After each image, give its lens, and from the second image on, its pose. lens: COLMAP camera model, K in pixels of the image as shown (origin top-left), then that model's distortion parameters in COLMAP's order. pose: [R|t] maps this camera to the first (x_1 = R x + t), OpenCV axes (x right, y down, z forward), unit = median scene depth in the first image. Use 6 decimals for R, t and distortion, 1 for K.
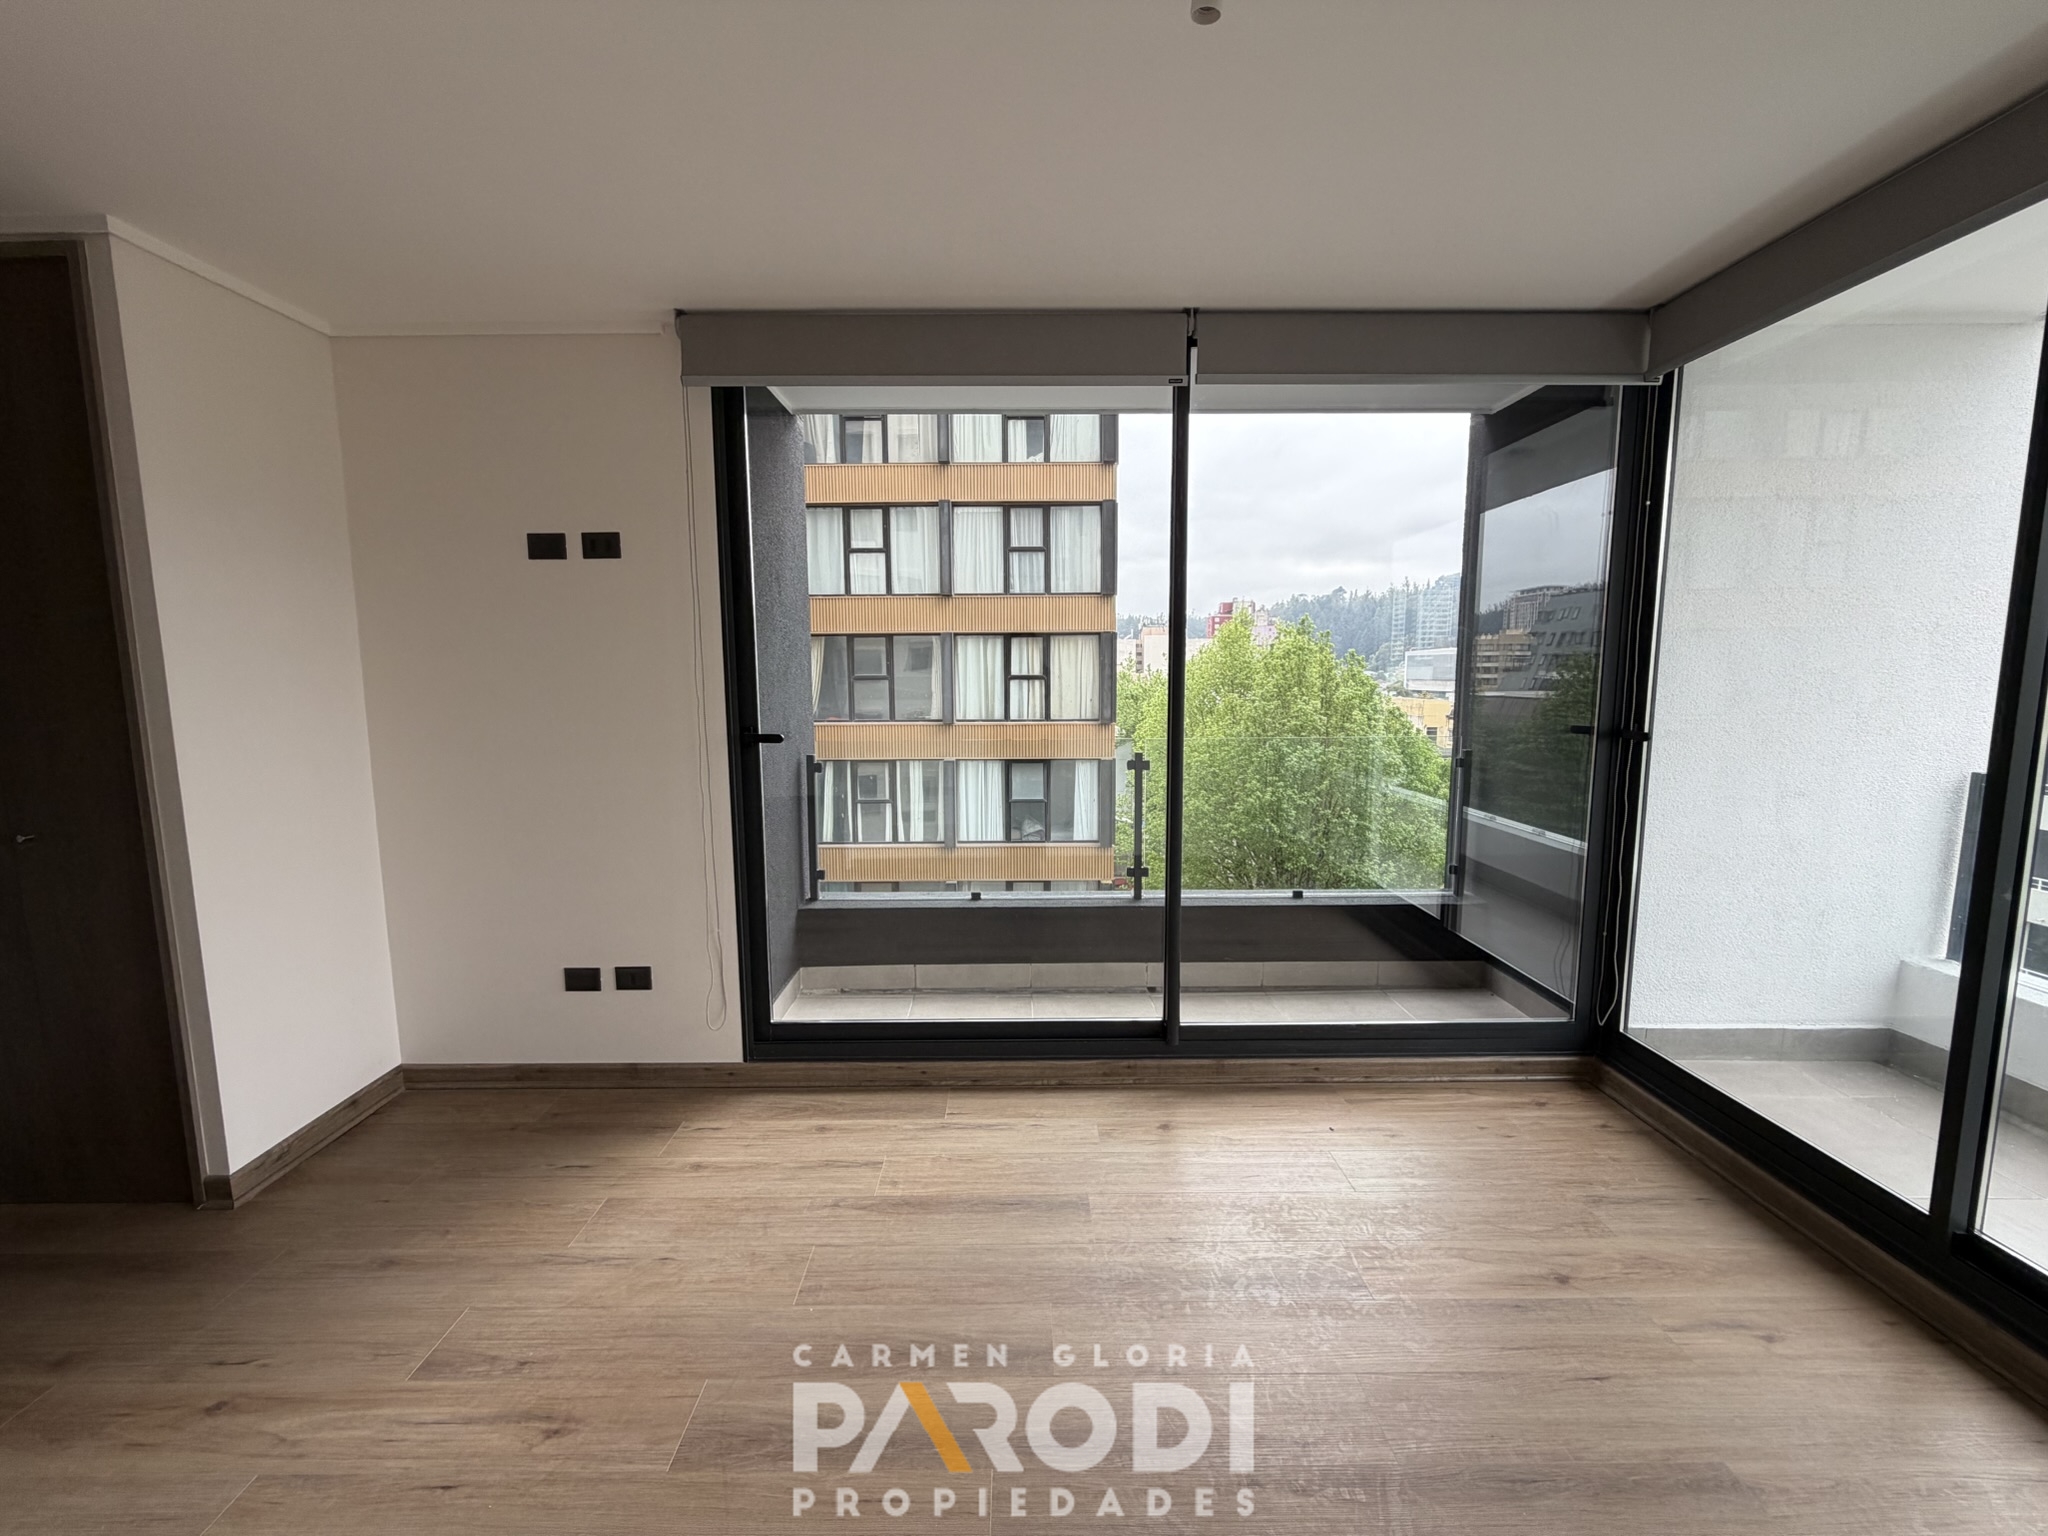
lens RADIAL K [[816.0, 0, 1019.5], [0, 816.0, 765.1], [0, 0, 1]] dist [-0.000428, 0.000111]
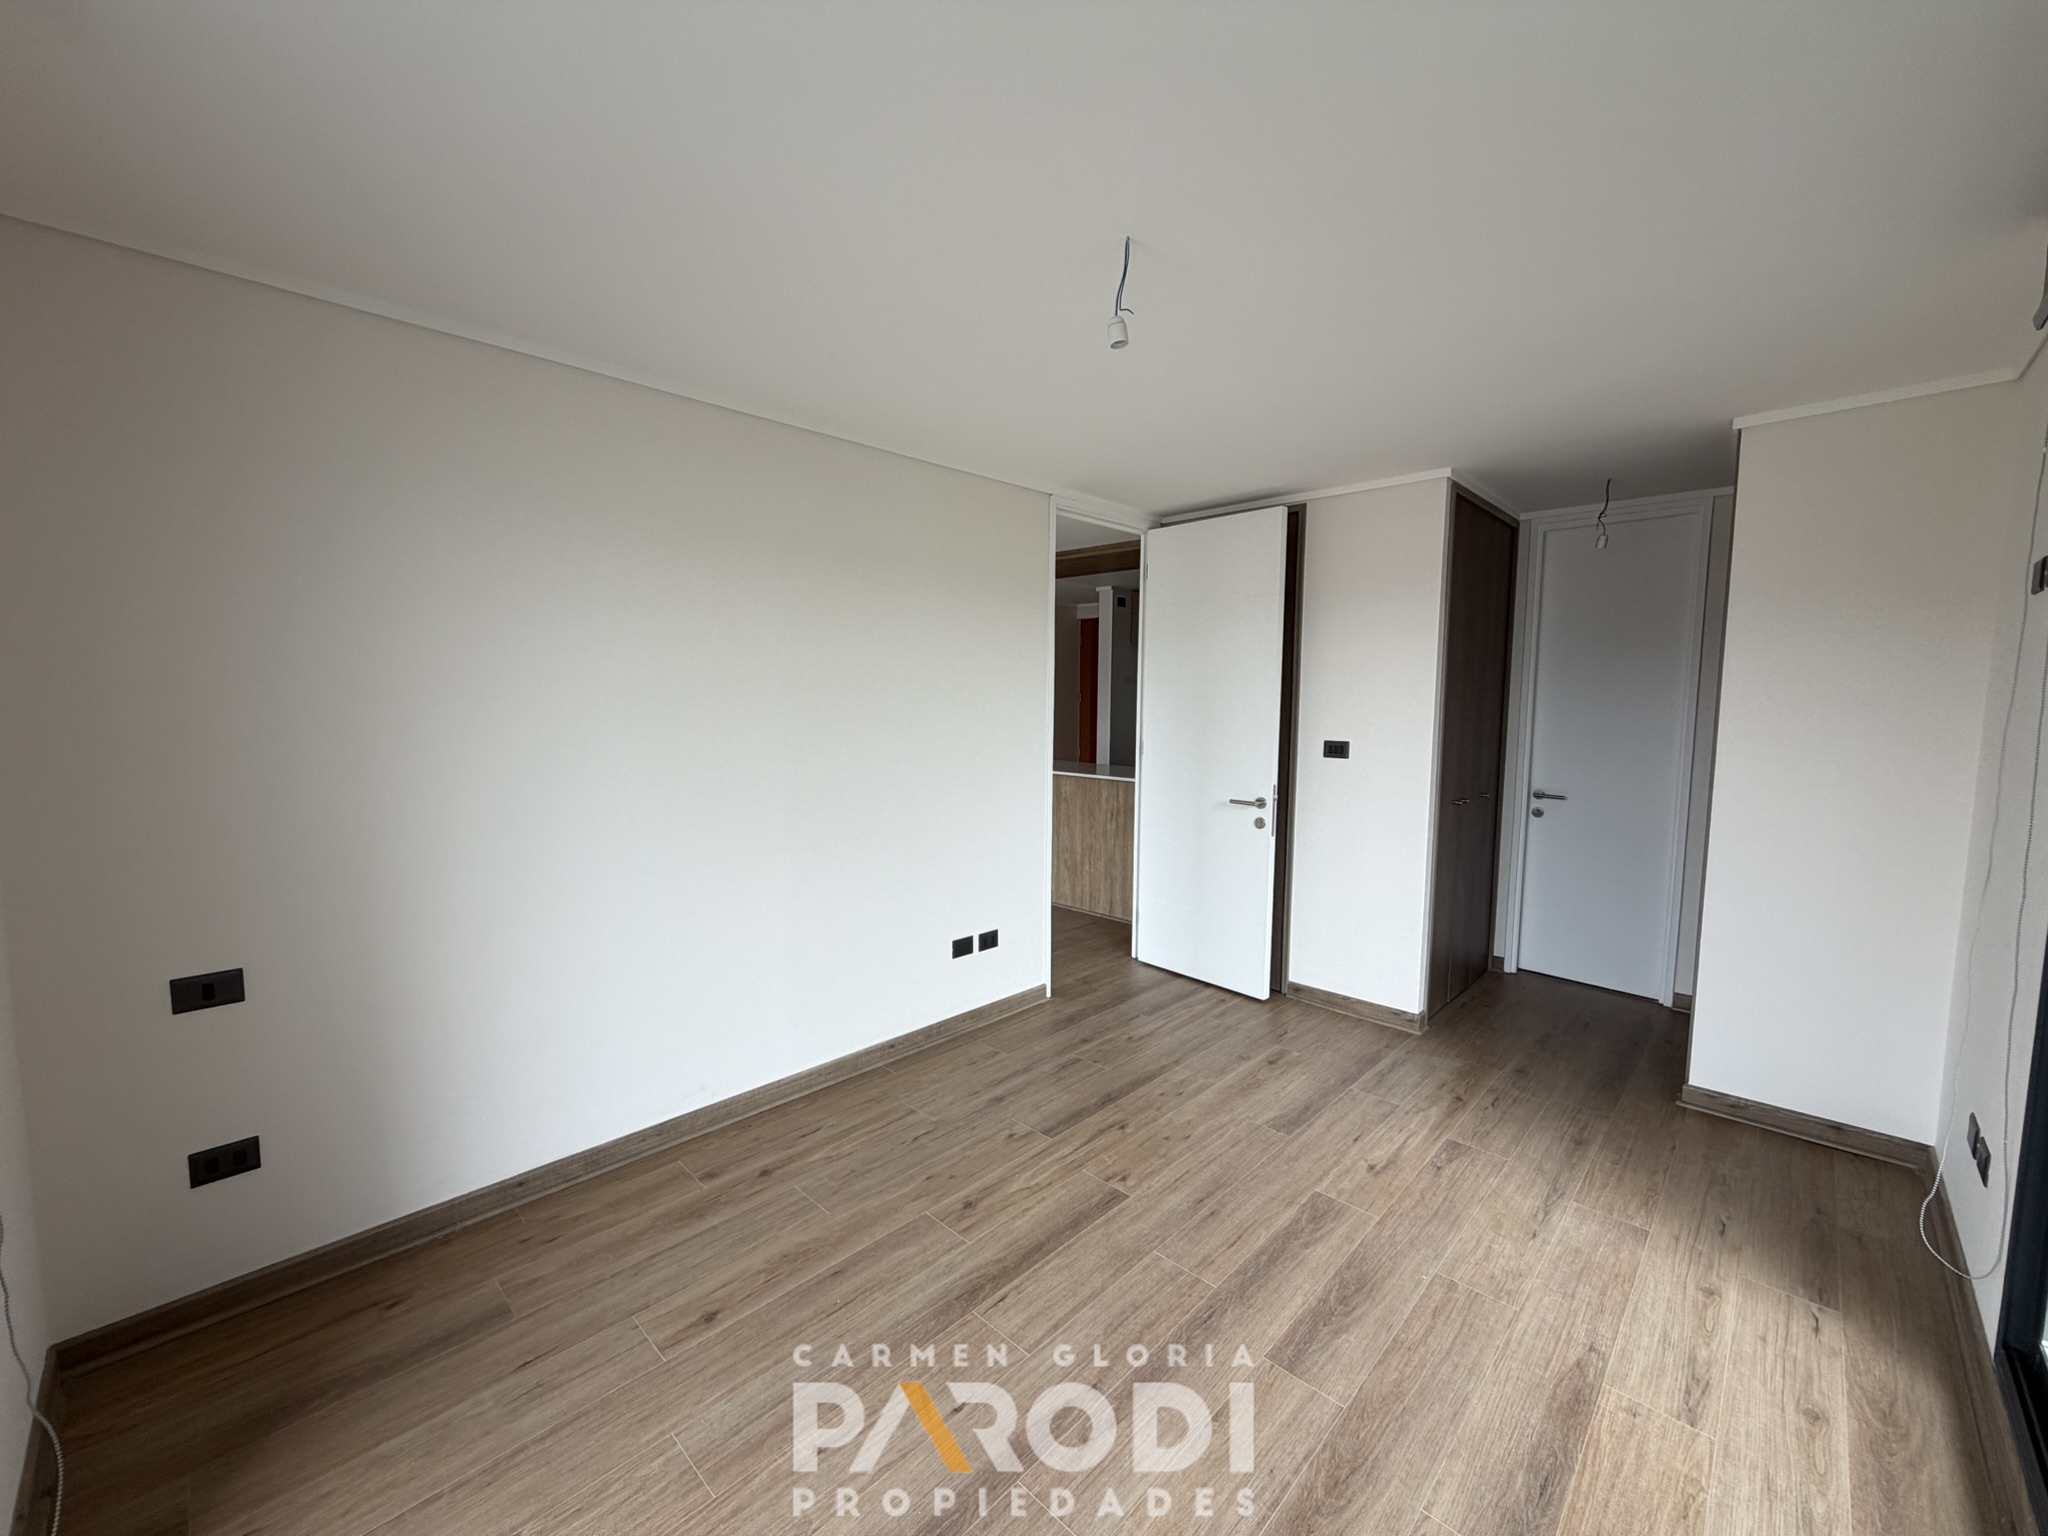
lens RADIAL K [[816.0, 0, 1020.3], [0, 816.0, 765.0], [0, 0, 1]] dist [-0.000428, 0.000111]
pose [[-0.698798, 0.063759, -0.712472, 0.627730], [-0.084763, 0.981621, 0.170982, -0.137283], [0.710279, 0.179873, -0.680551, 0.837408]]
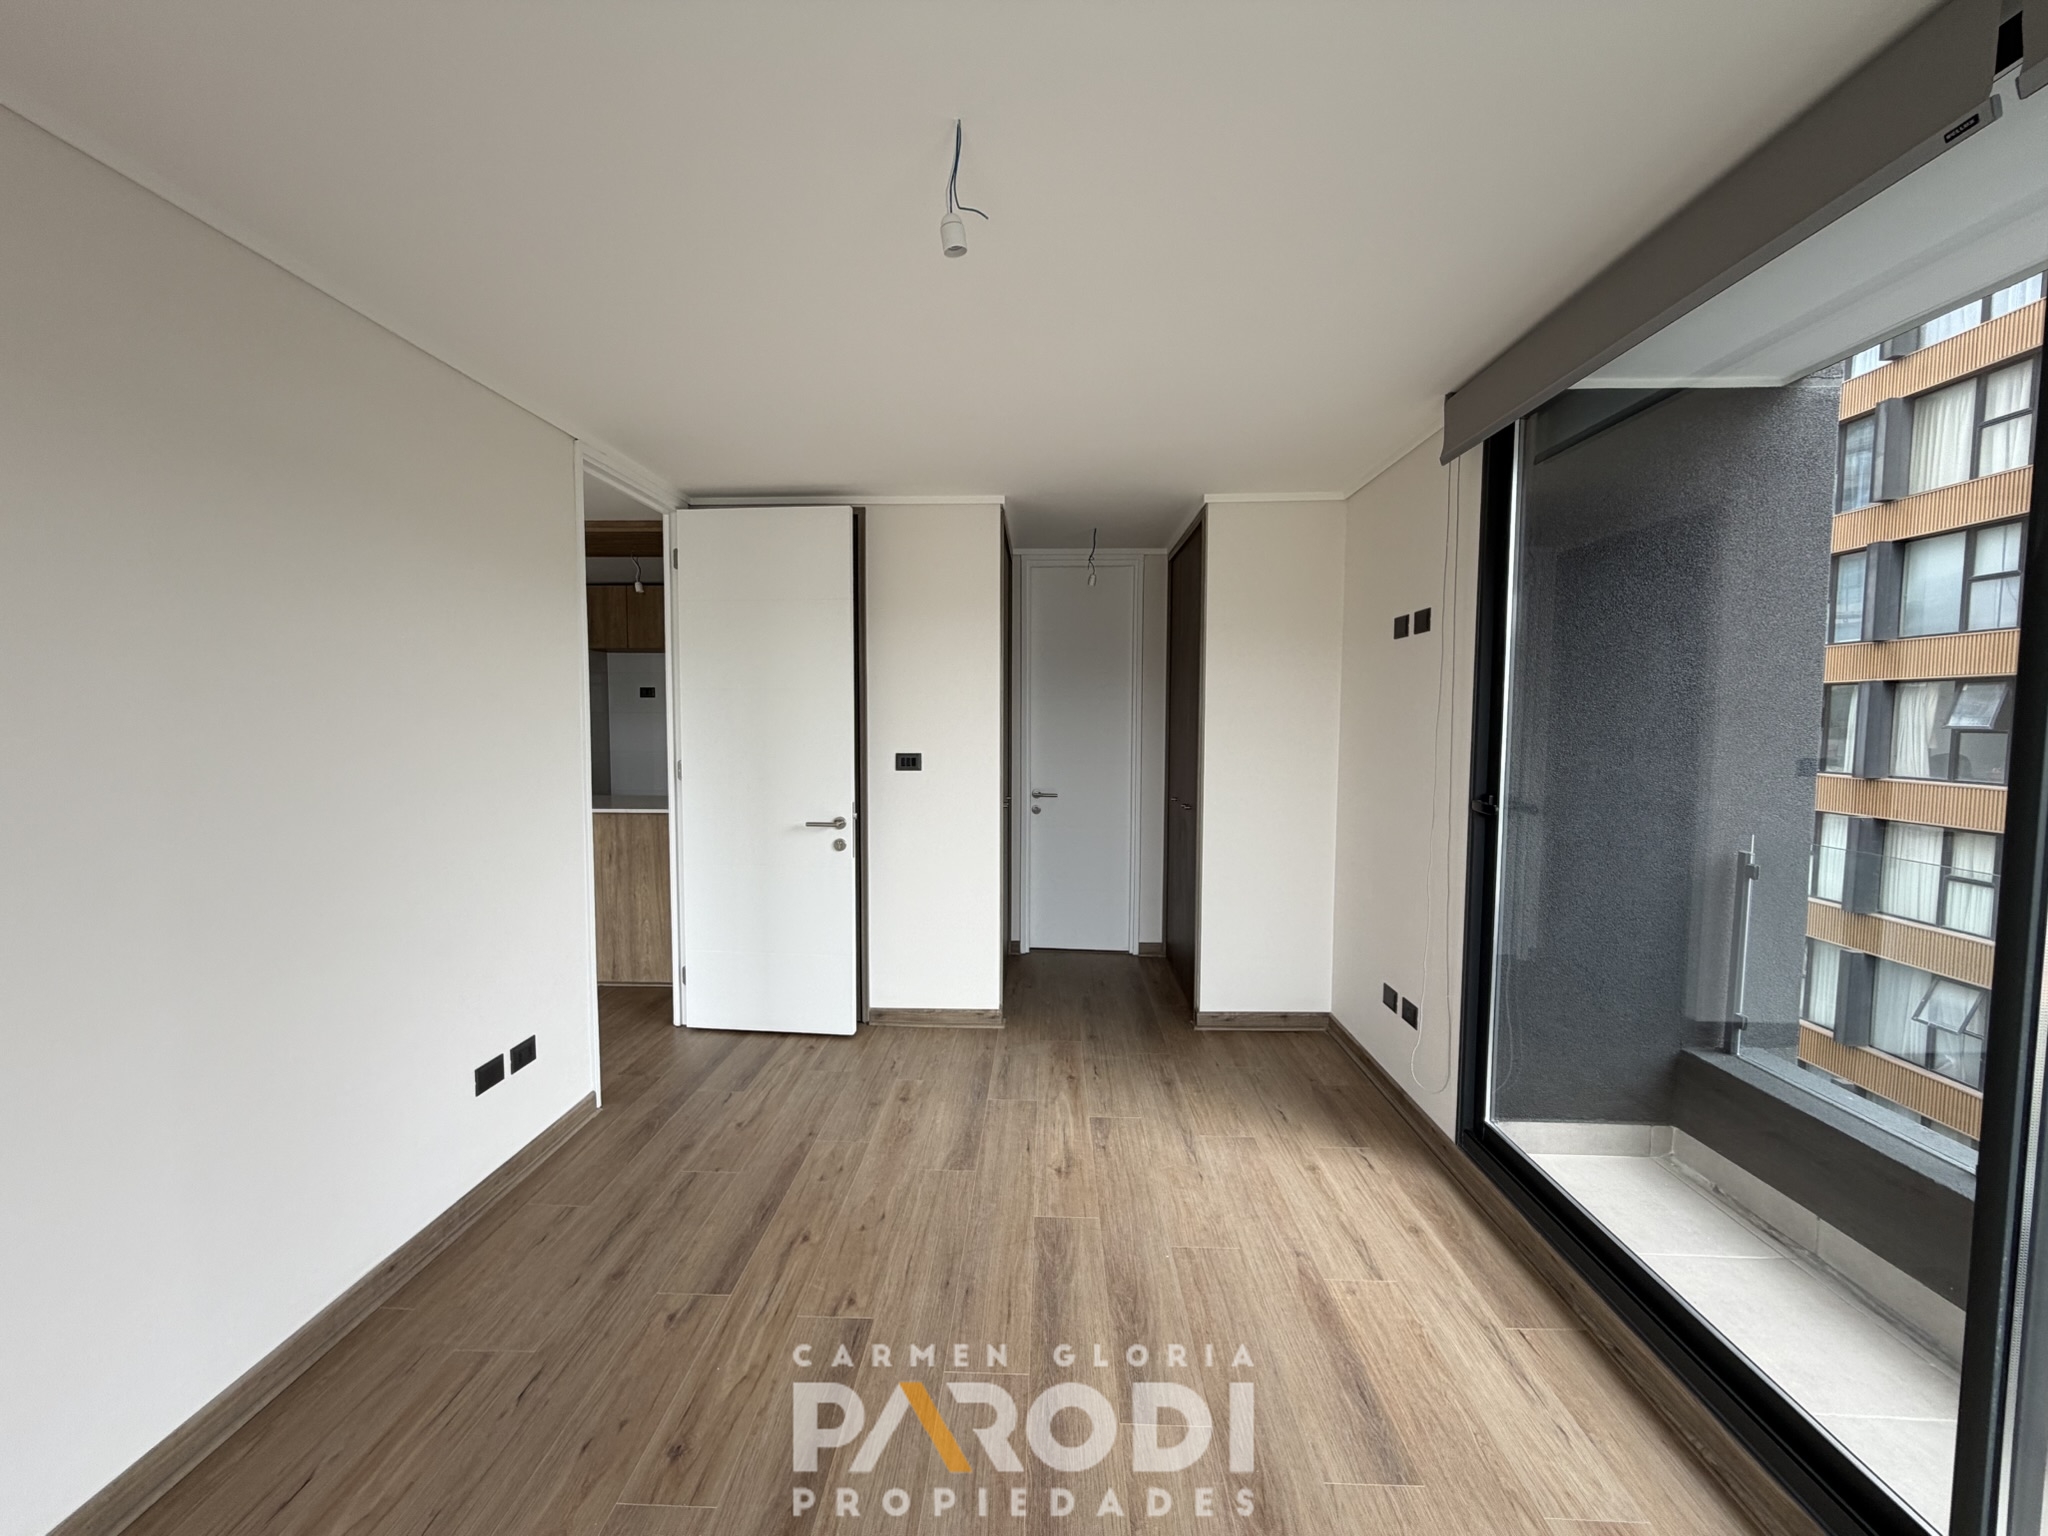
lens RADIAL K [[816.0, 0, 1020.2], [0, 816.0, 765.7], [0, 0, 1]] dist [-0.000428, 0.000111]
pose [[-0.037966, 0.067034, -0.997028, 0.619787], [-0.118138, 0.990449, 0.071090, -0.082869], [0.992271, 0.120486, -0.029684, 0.486365]]
